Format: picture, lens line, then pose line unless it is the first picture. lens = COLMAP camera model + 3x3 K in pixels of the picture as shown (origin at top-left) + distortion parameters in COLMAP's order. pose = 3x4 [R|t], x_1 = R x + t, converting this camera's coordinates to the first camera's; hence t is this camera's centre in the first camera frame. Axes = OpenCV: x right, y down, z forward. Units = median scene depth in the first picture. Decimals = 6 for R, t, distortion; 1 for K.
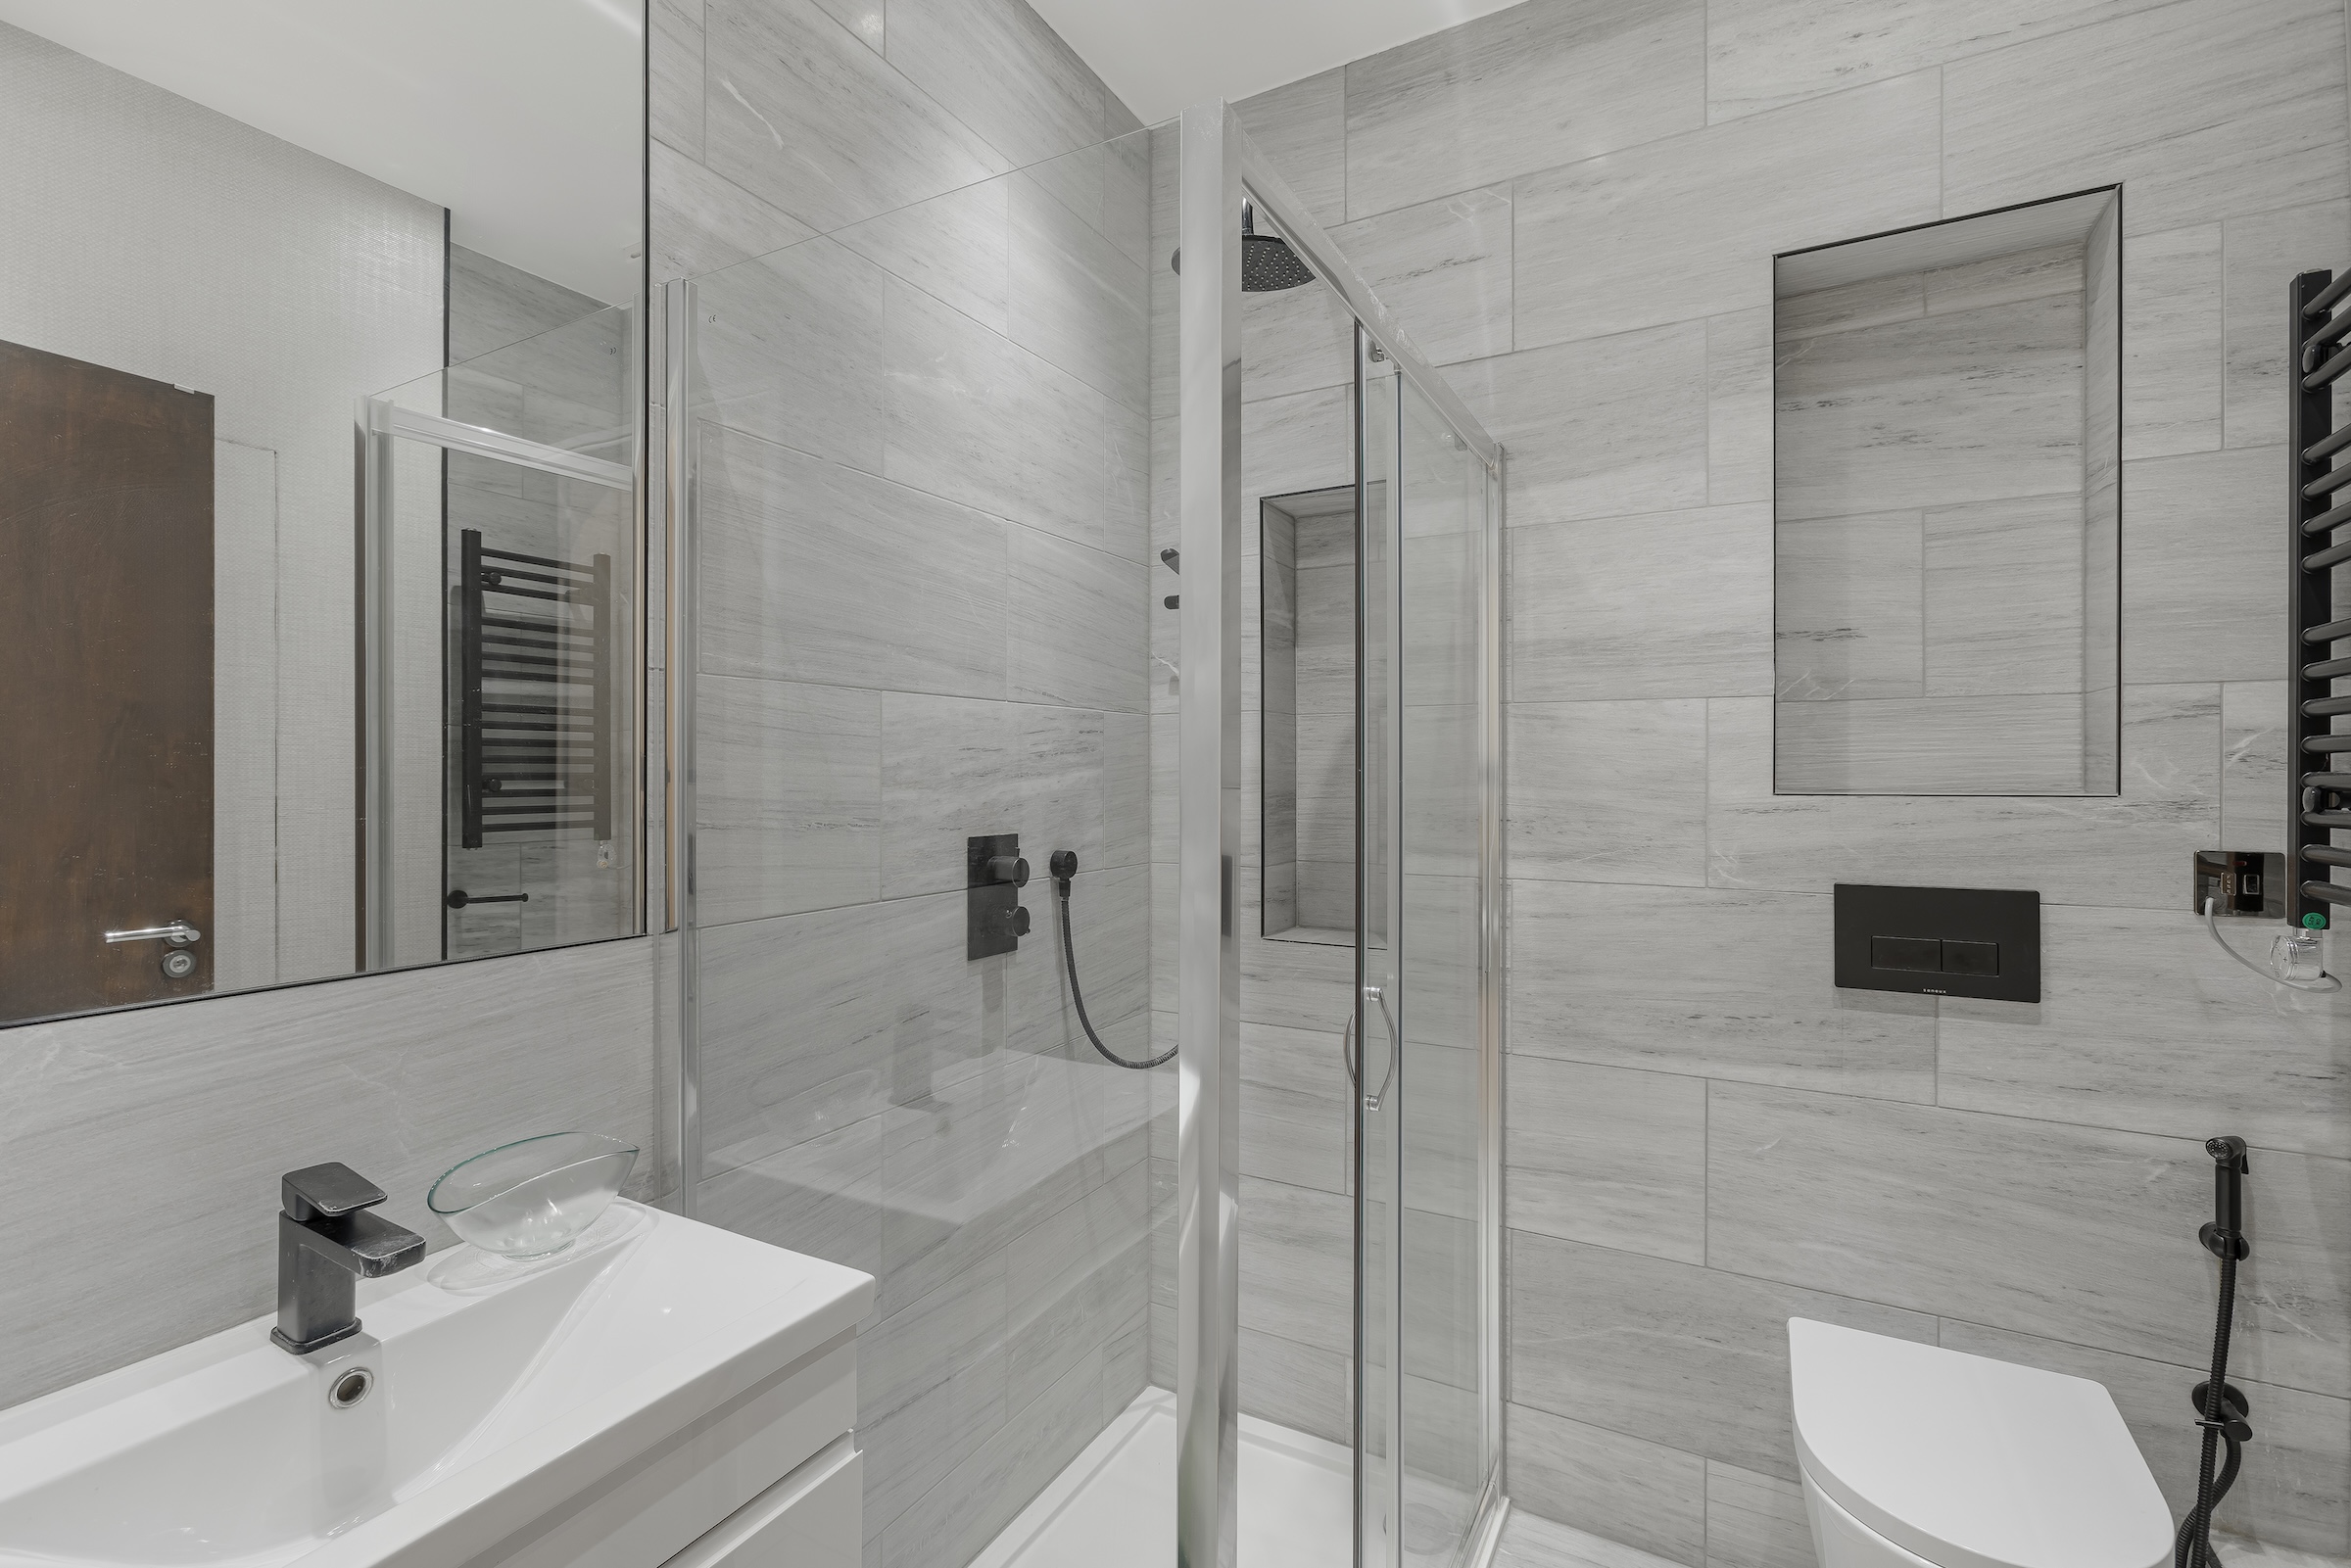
lens RADIAL K [[1099.9, 0, 1173.5], [0, 1099.9, 776.0], [0, 0, 1]] dist [0.001676, 0.000058]
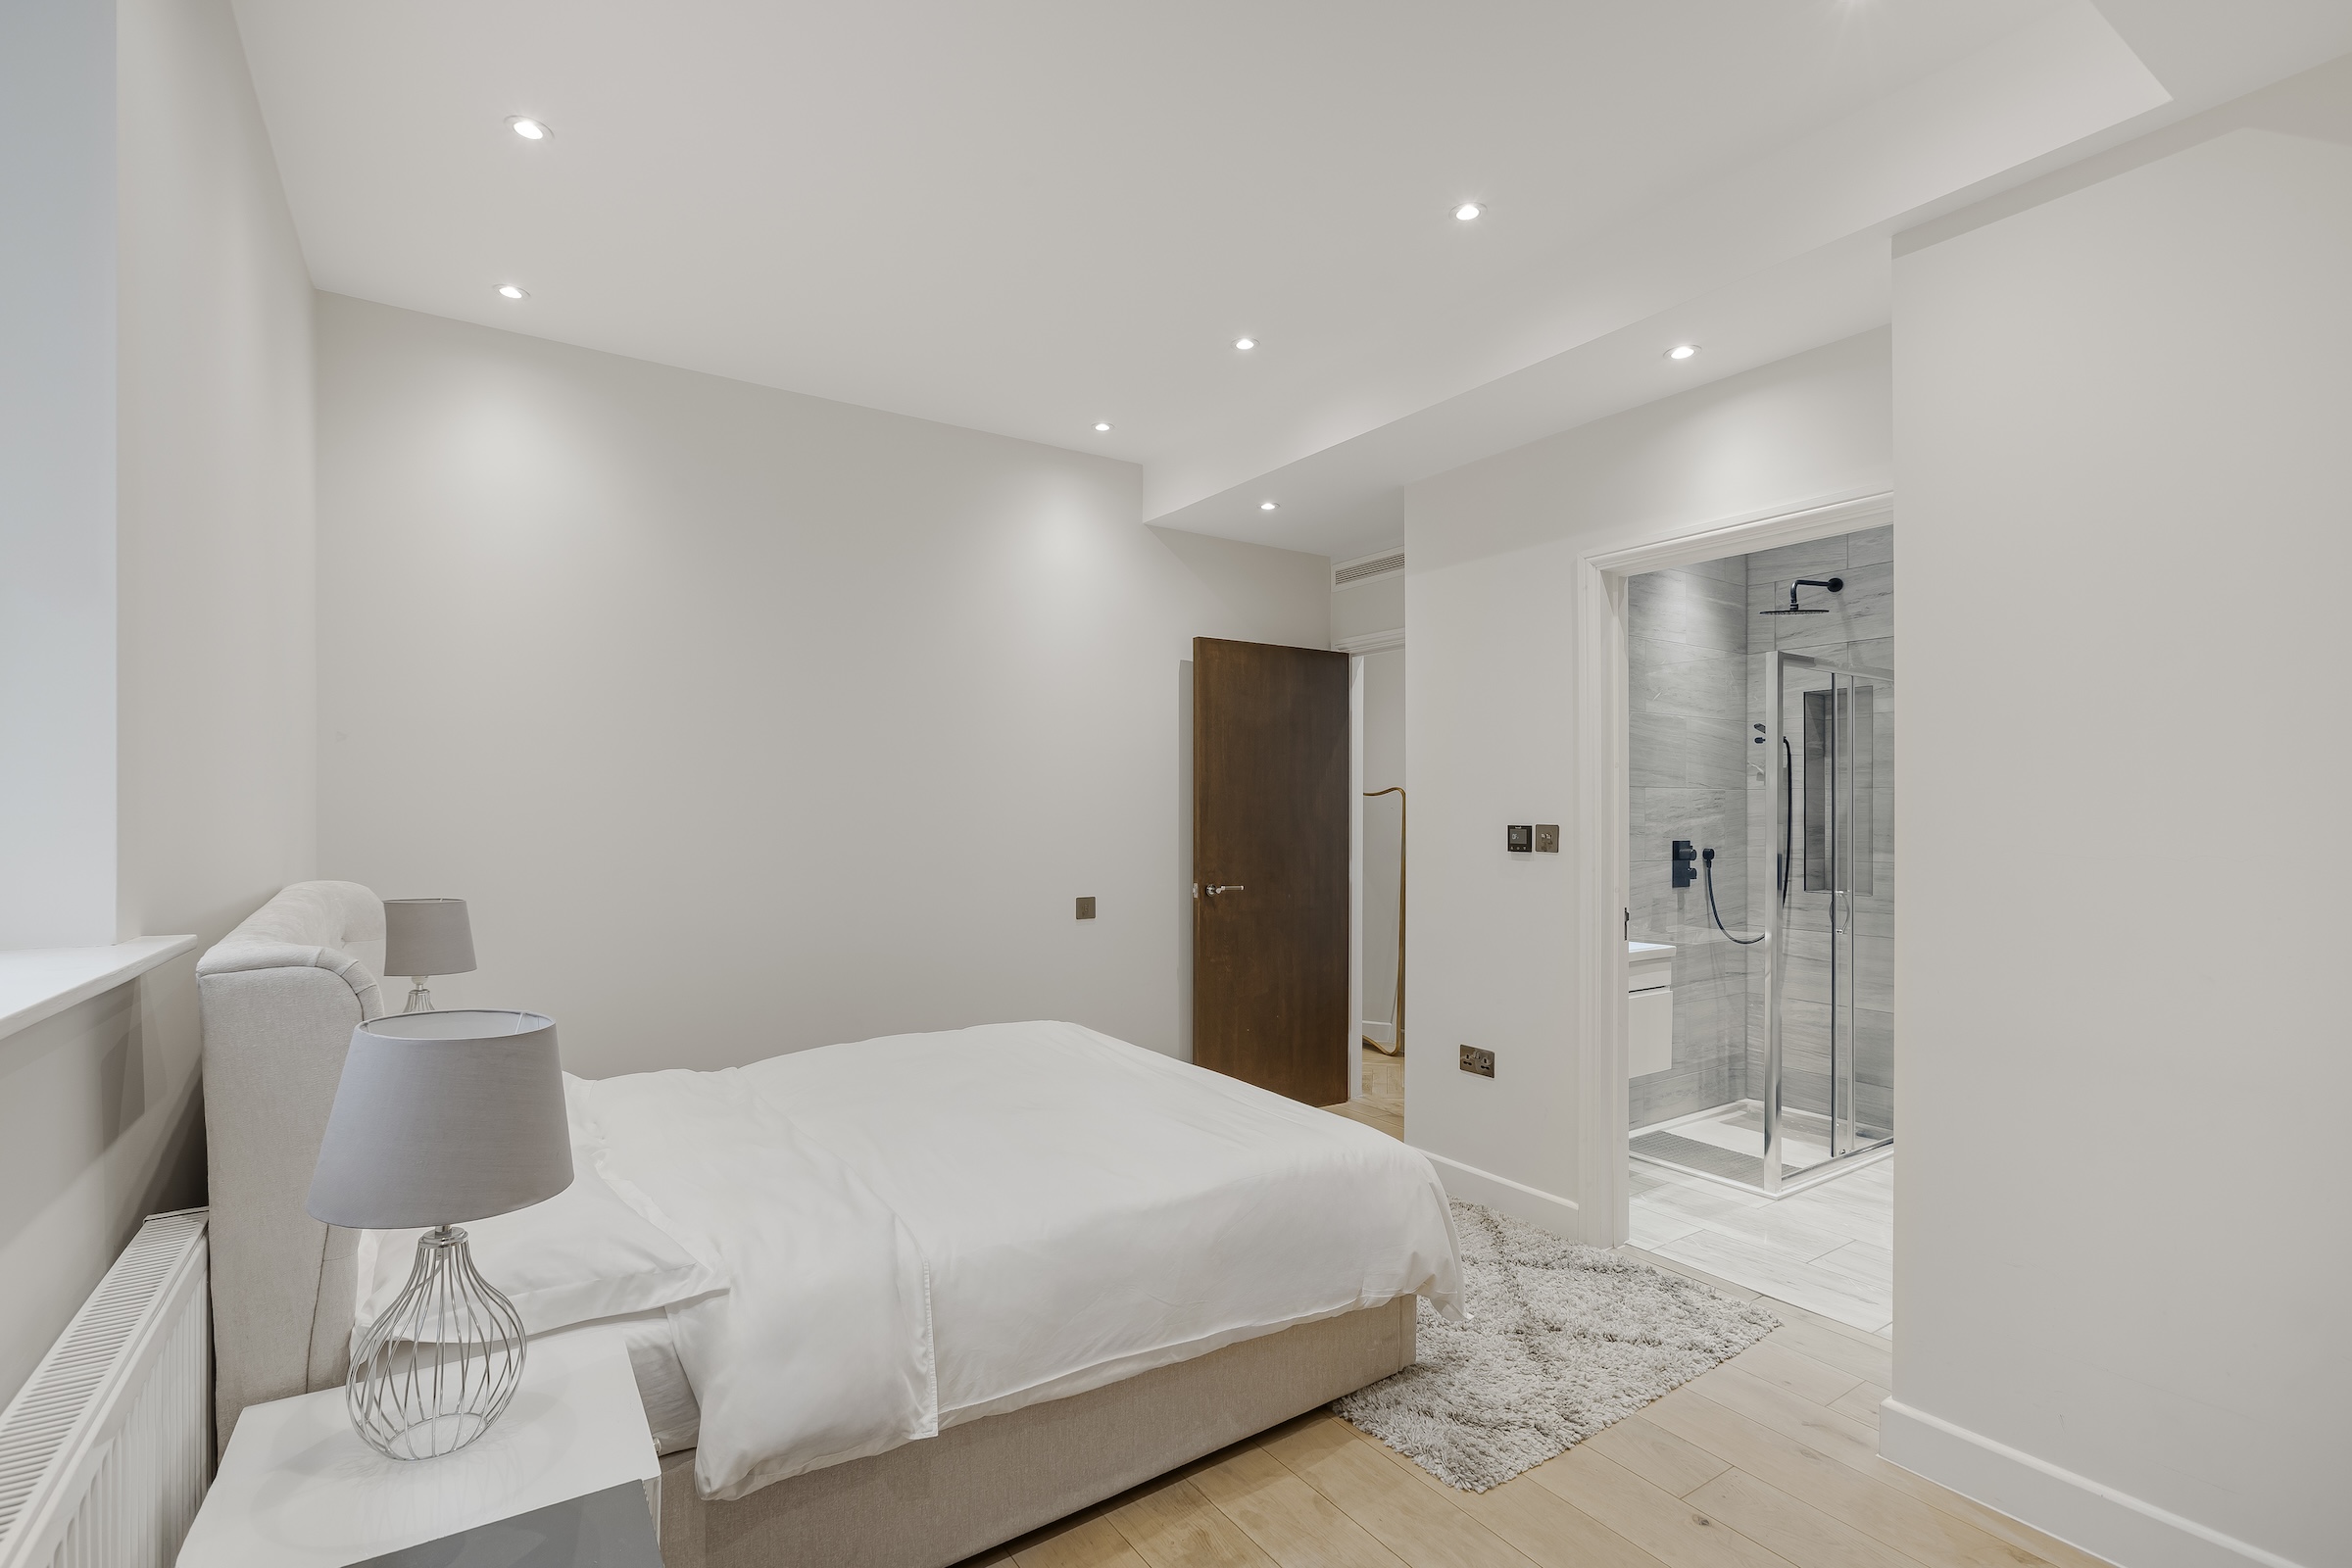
lens RADIAL K [[1100.4, 0, 1195.8], [0, 1100.4, 813.5], [0, 0, 1]] dist [0.001676, 0.000058]
pose [[0.893331, 0.000700, -0.449398, -0.020188], [-0.002533, 0.999991, -0.003476, 0.002524], [0.449391, 0.004244, 0.893325, -1.740841]]
